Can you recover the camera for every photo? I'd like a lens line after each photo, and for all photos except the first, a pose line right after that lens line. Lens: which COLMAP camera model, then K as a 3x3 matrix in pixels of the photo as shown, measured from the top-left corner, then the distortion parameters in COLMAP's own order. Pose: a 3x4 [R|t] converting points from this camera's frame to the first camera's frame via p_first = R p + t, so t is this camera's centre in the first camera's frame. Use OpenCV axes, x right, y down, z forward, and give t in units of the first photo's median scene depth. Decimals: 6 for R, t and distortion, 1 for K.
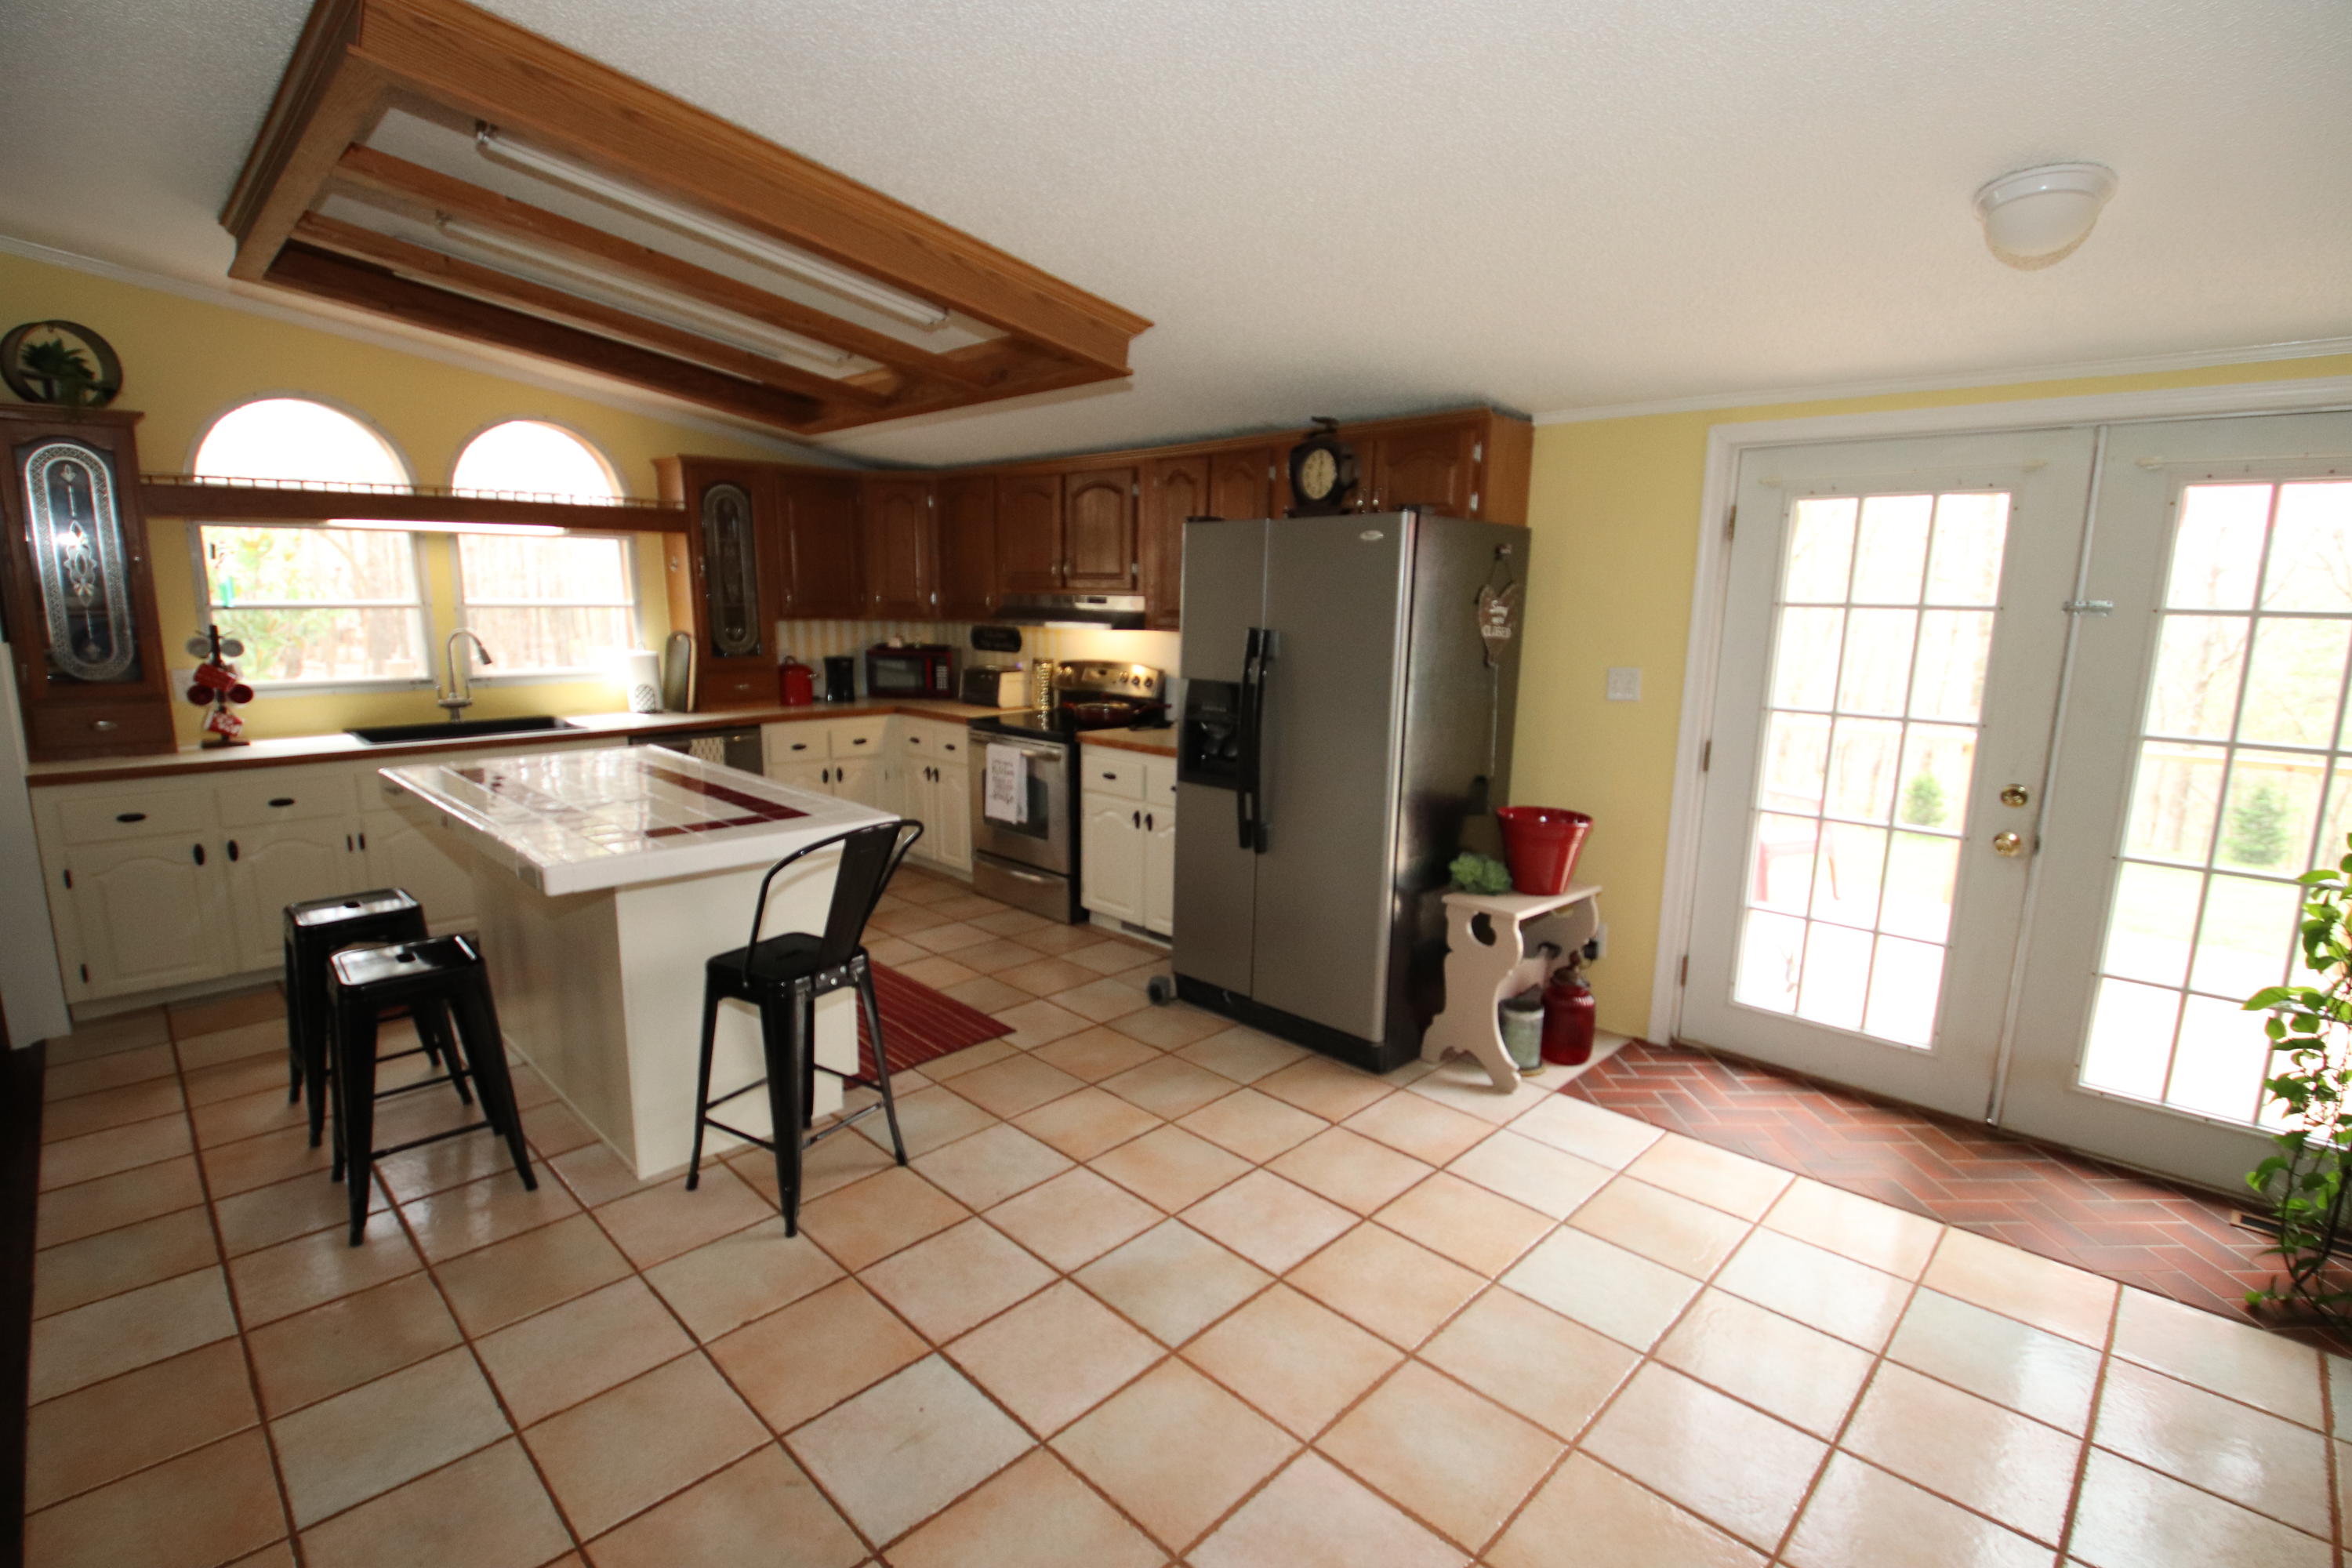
lens RADIAL K [[1081.5, 0, 1155.3], [0, 1081.5, 803.2], [0, 0, 1]] dist [0.016192, -0.030943]
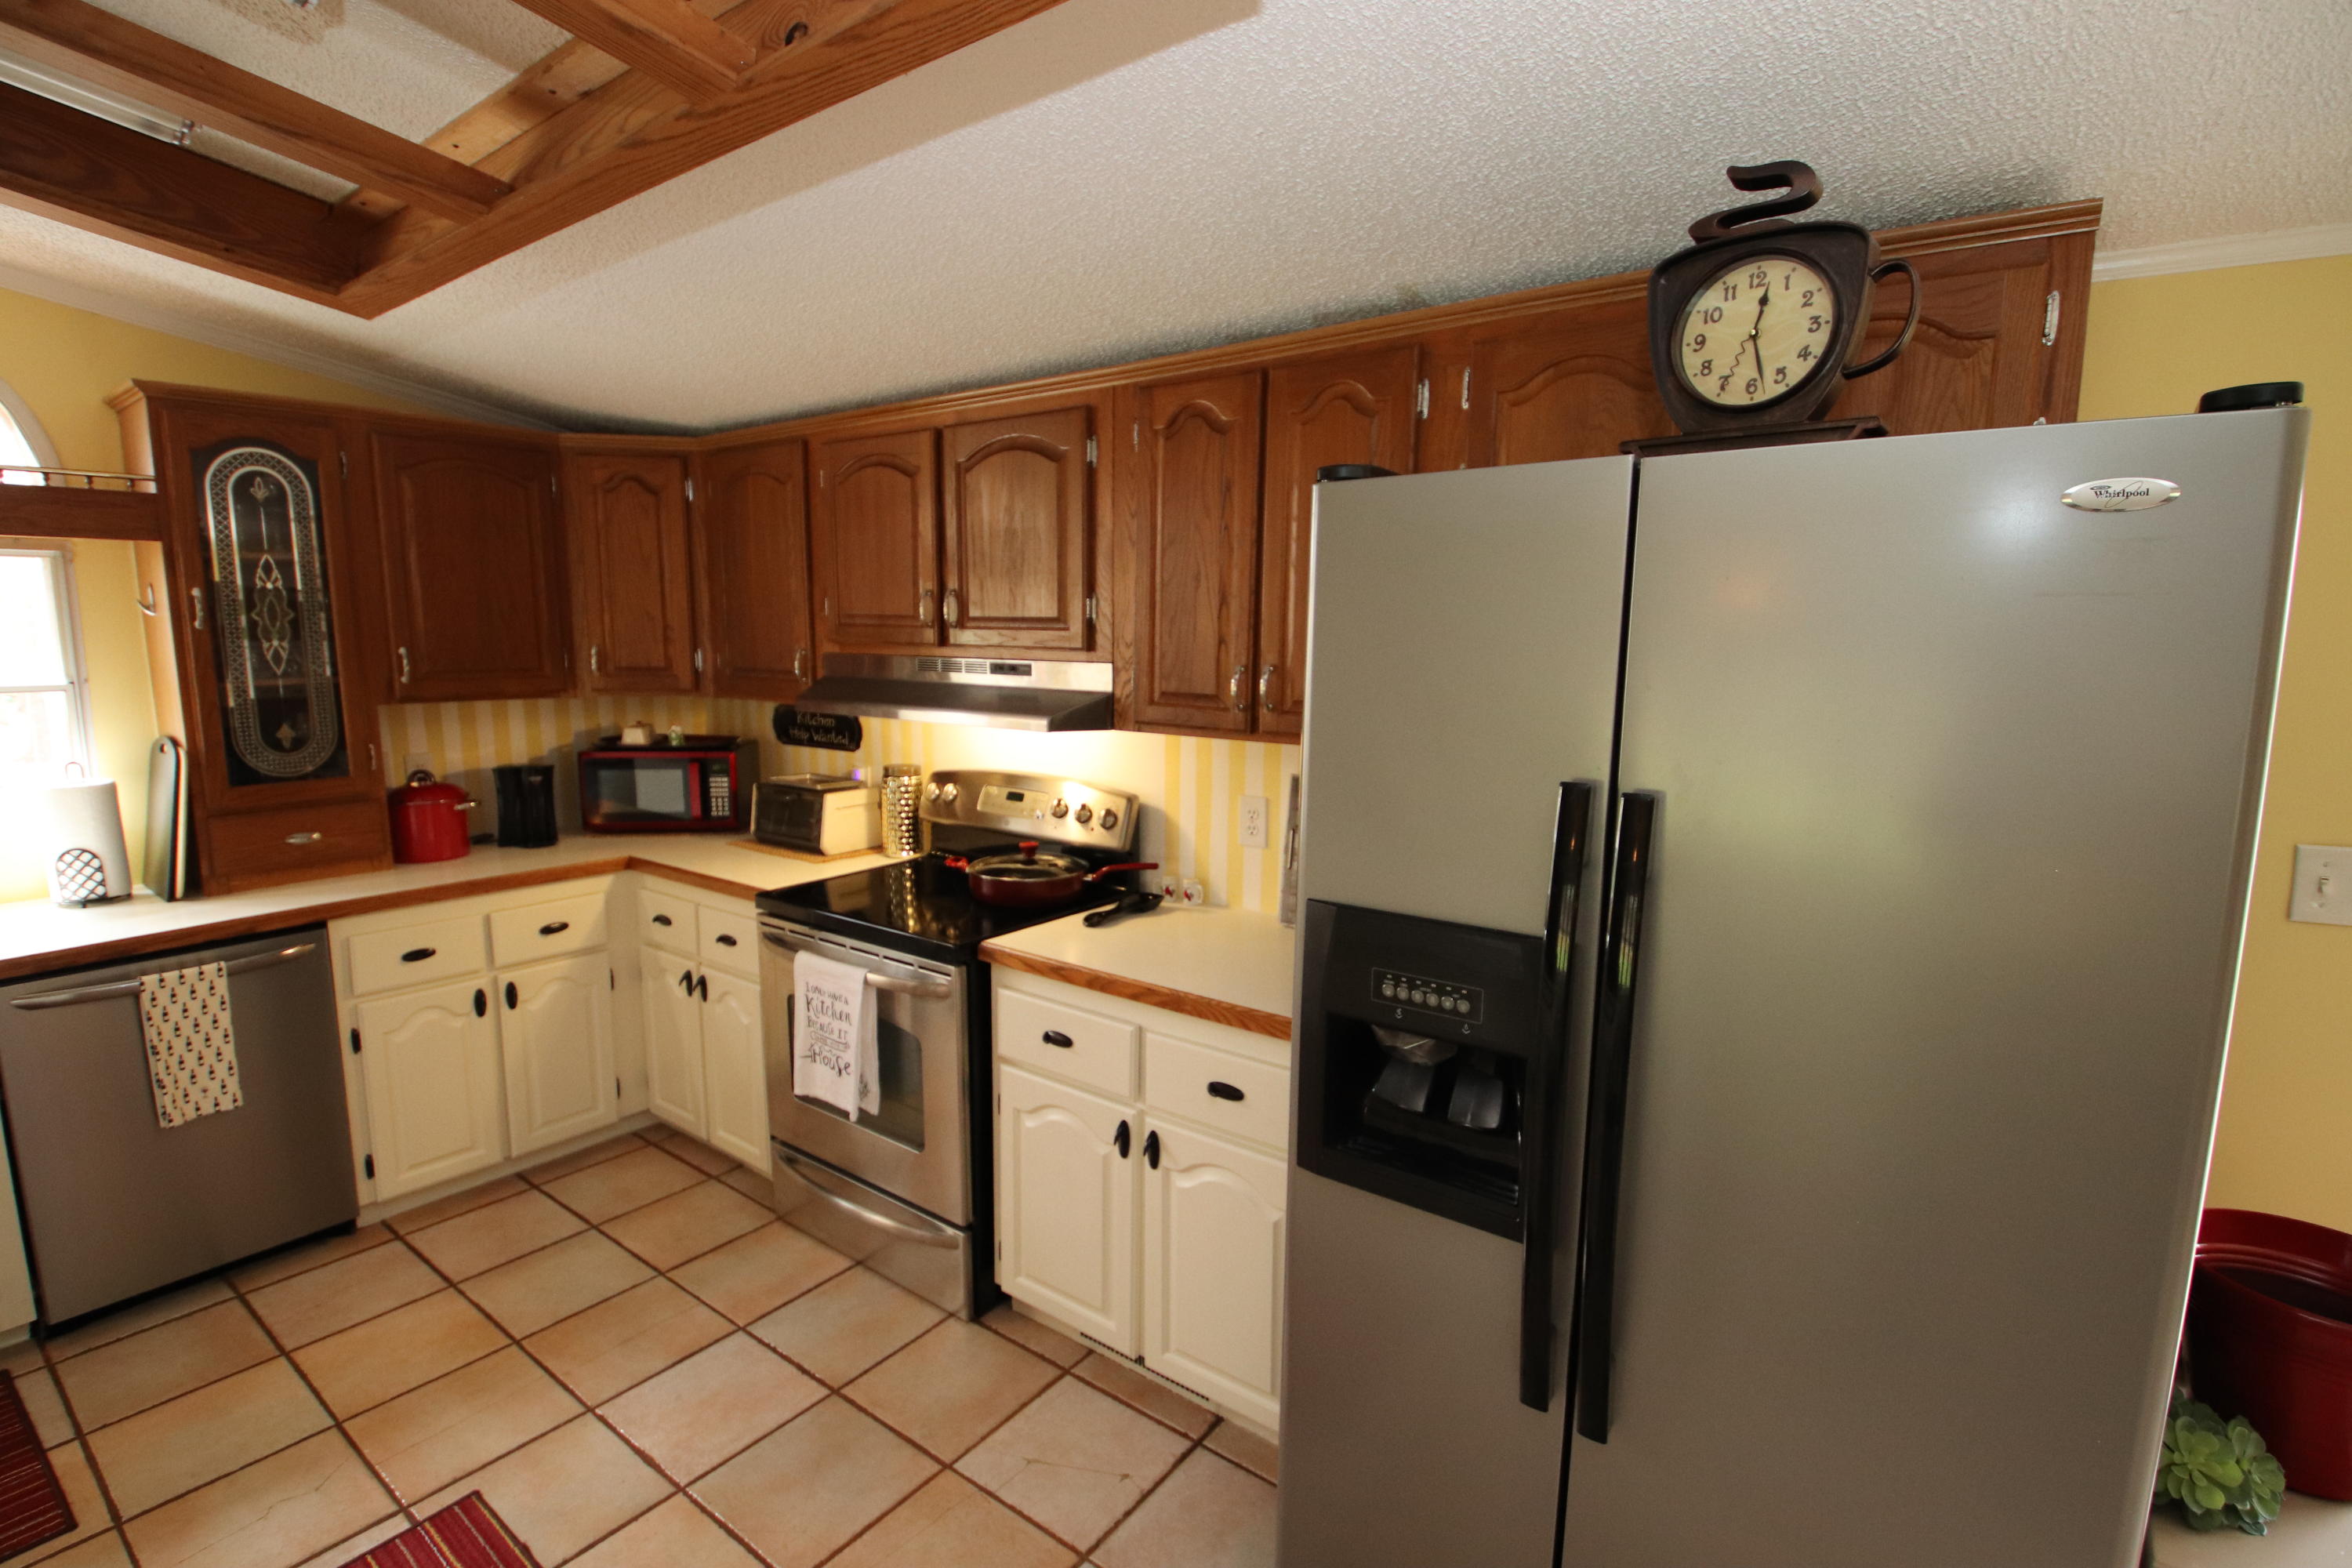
lens RADIAL K [[1099.0, 0, 1147.0], [0, 1099.0, 790.2], [0, 0, 1]] dist [0.016311, -0.024368]
pose [[0.990889, -0.023081, 0.132686, -0.061620], [0.029595, 0.998441, -0.047332, -0.104975], [-0.131386, 0.050827, 0.990027, 0.484867]]
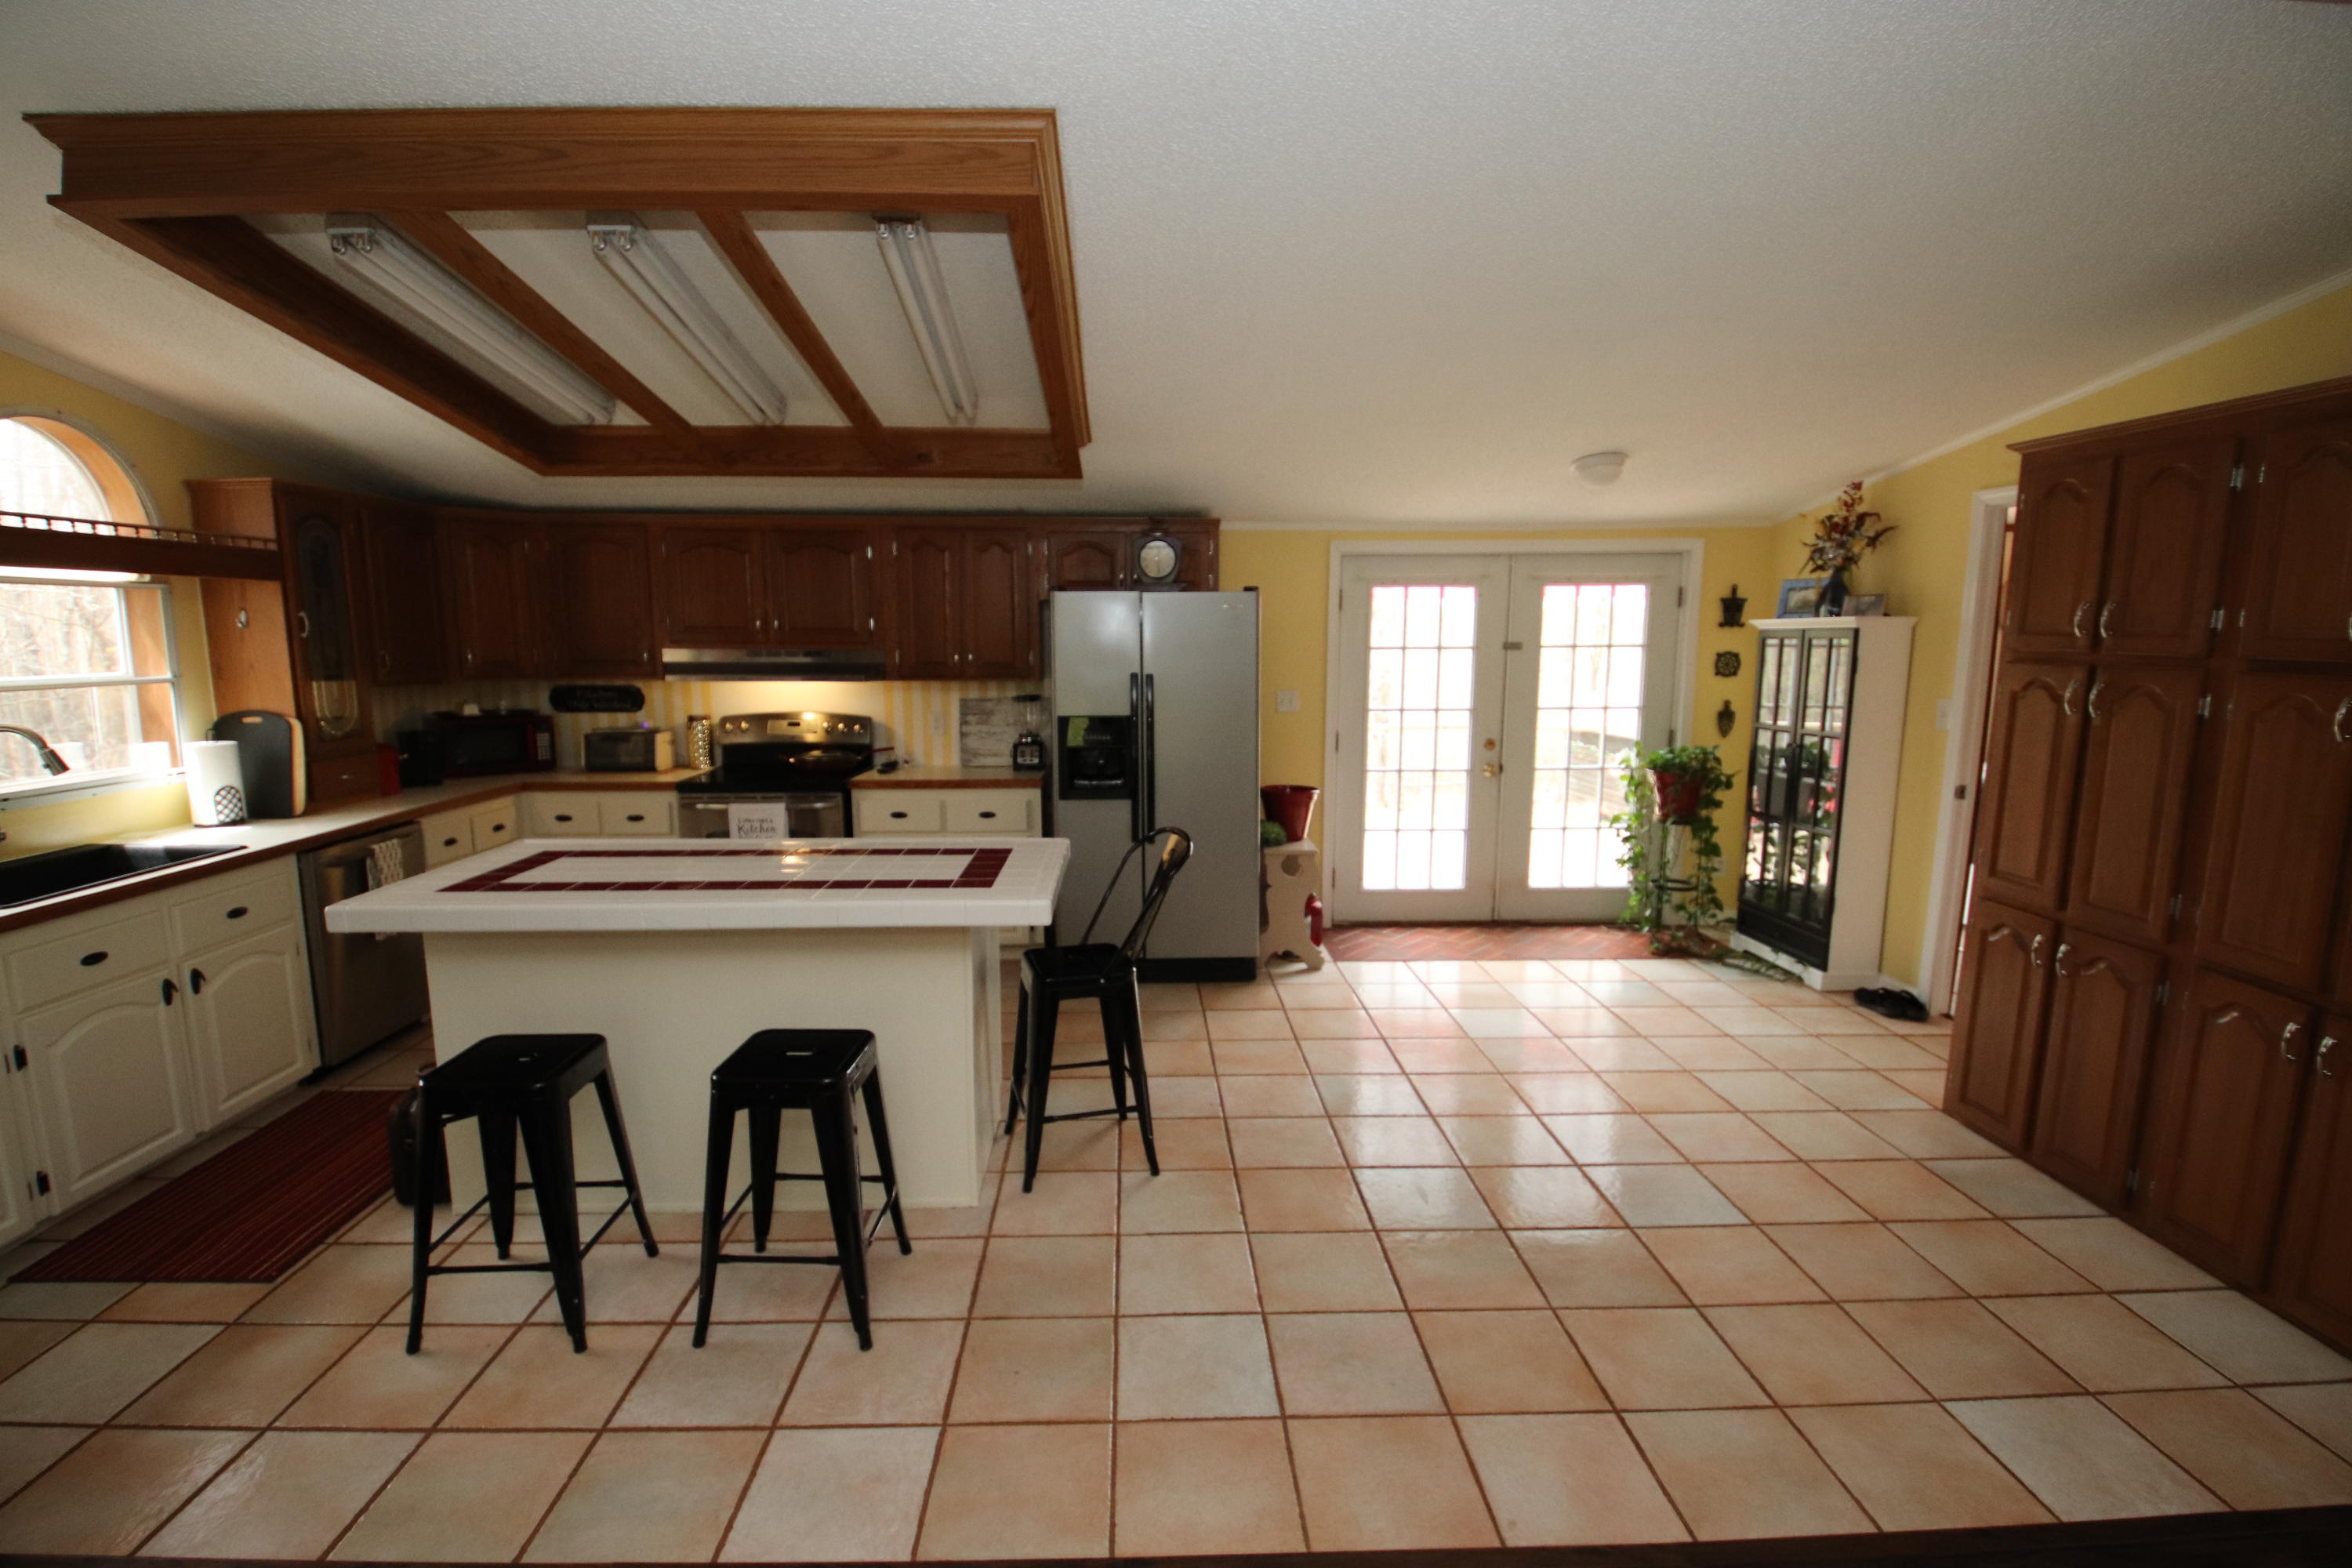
lens RADIAL K [[1081.5, 0, 1155.3], [0, 1081.5, 803.2], [0, 0, 1]] dist [0.016192, -0.030943]
pose [[0.684080, -0.122823, 0.718992, -0.611044], [0.148322, 0.988550, 0.027750, -0.026975], [-0.714167, 0.087659, 0.694464, 0.059757]]
